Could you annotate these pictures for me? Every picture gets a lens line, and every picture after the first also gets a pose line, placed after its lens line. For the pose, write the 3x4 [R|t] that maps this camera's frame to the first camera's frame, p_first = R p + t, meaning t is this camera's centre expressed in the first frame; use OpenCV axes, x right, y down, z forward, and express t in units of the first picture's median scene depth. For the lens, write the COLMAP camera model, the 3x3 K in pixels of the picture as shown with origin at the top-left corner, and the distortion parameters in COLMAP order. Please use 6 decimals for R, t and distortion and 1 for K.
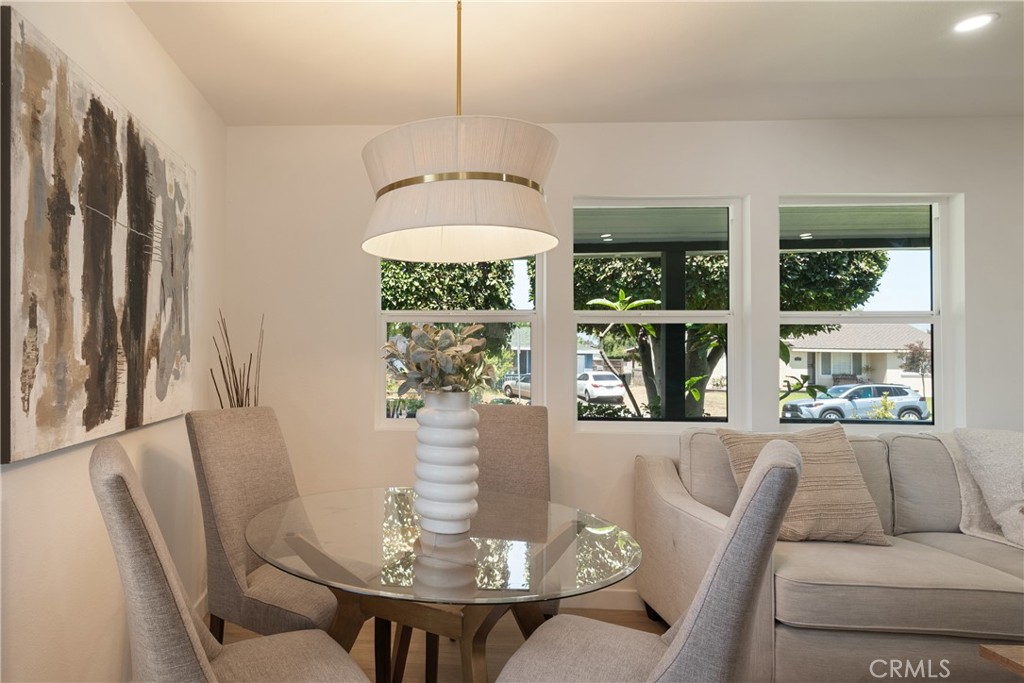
lens RADIAL K [[595.3, 0, 512.1], [0, 595.3, 344.8], [0, 0, 1]] dist [-0.001675, -0.000417]
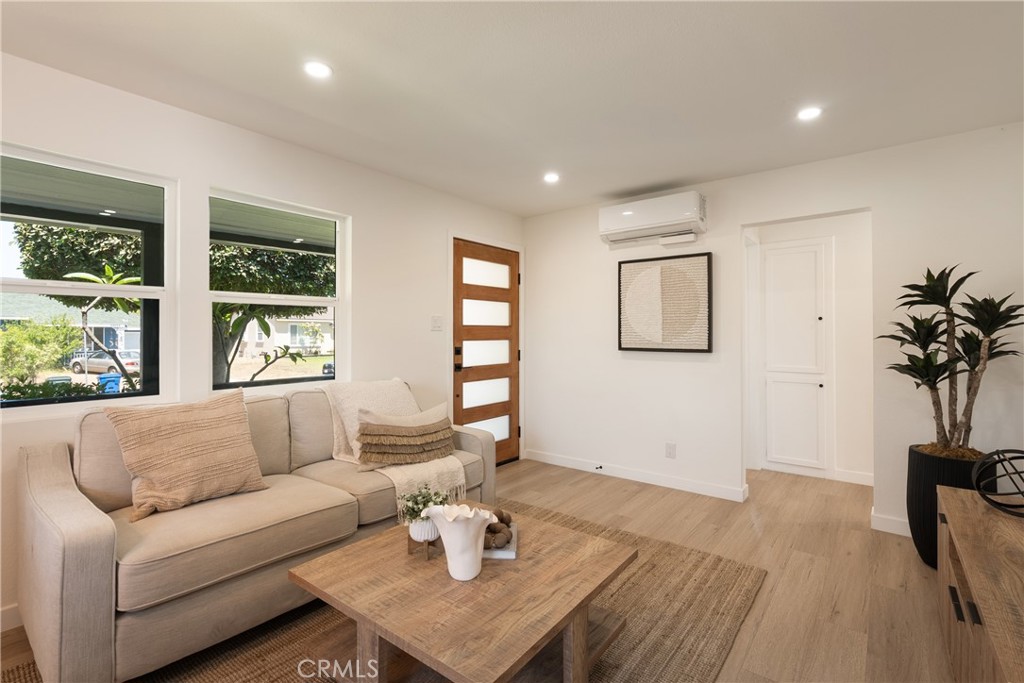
lens RADIAL K [[530.3, 0, 511.5], [0, 530.3, 331.7], [0, 0, 1]] dist [-0.000089, -0.000102]
pose [[0.551485, -0.006625, 0.834158, -0.197394], [-0.011408, 0.999815, 0.015482, -0.002788], [-0.834107, -0.018054, 0.551308, -0.056780]]
